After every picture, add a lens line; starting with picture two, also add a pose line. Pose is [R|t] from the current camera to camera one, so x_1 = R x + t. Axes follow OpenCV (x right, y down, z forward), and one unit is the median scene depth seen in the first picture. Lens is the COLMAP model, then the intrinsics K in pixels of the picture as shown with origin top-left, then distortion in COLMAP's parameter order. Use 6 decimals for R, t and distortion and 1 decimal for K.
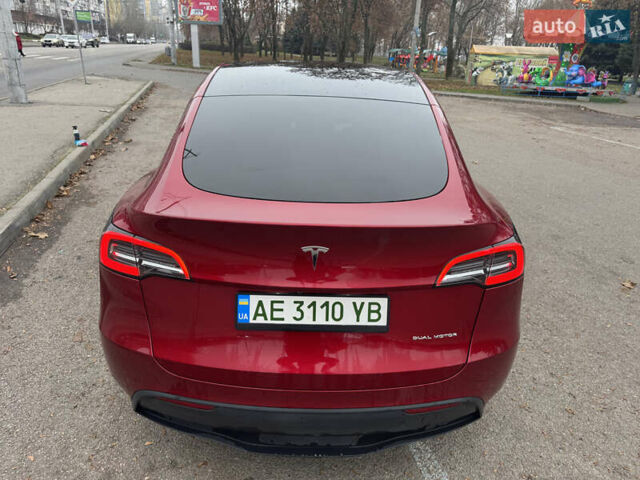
lens RADIAL K [[455.4, 0, 318.9], [0, 455.4, 239.2], [0, 0, 1]] dist [0.019764, -0.022348]
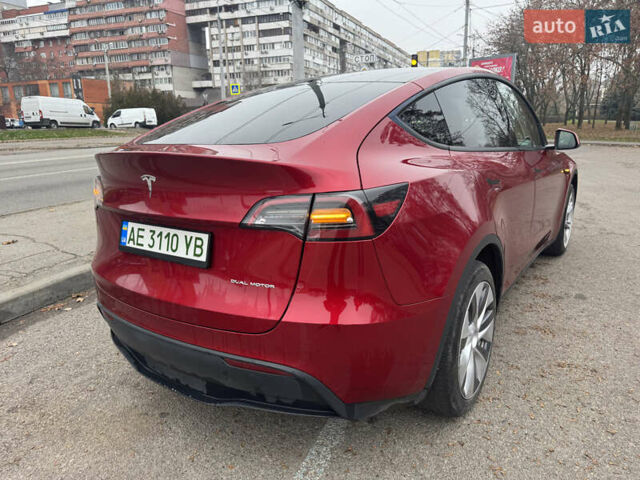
lens RADIAL K [[455.4, 0, 318.9], [0, 455.4, 239.2], [0, 0, 1]] dist [0.019764, -0.022348]
pose [[0.805435, 0.074932, -0.587928, 0.968044], [-0.166391, 0.980670, -0.102962, 0.204974], [0.568848, 0.180755, 0.802334, 0.310270]]
